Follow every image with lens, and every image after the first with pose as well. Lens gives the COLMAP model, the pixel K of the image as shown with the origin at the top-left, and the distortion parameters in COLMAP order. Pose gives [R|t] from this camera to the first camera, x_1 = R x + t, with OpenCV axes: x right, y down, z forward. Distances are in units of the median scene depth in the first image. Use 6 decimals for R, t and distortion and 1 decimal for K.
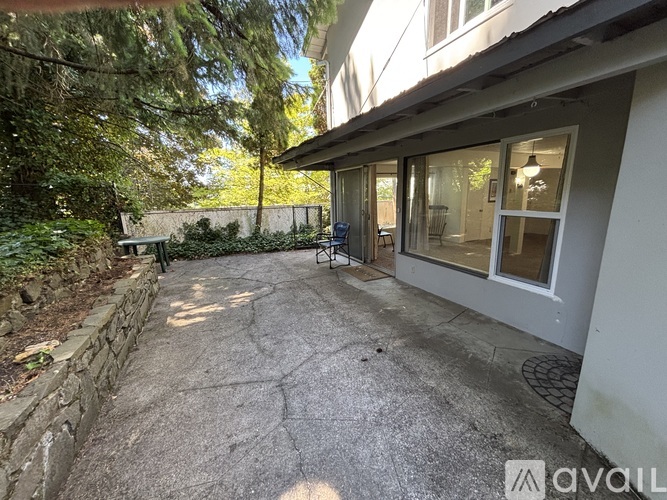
lens RADIAL K [[269.1, 0, 333.5], [0, 269.1, 250.0], [0, 0, 1]] dist [0.000642, 0.000028]
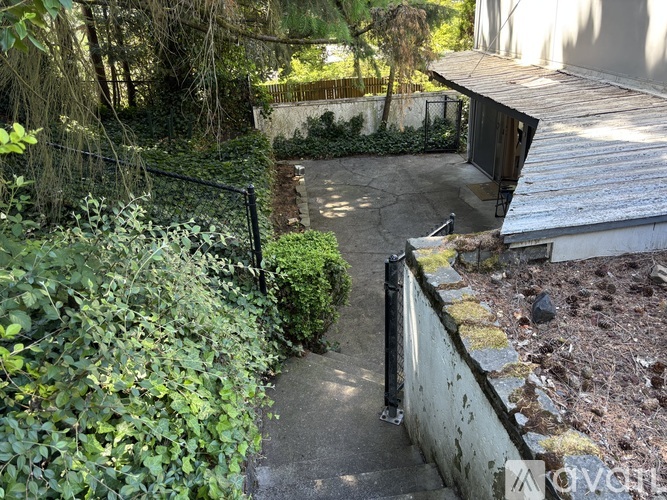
lens RADIAL K [[507.9, 0, 333.5], [0, 507.9, 250.0], [0, 0, 1]] dist [0.004433, 0.000147]
pose [[0.939136, 0.131644, -0.317322, 0.152056], [-0.043524, 0.961819, 0.270205, -0.140373], [0.340777, -0.239948, 0.909008, -0.701269]]
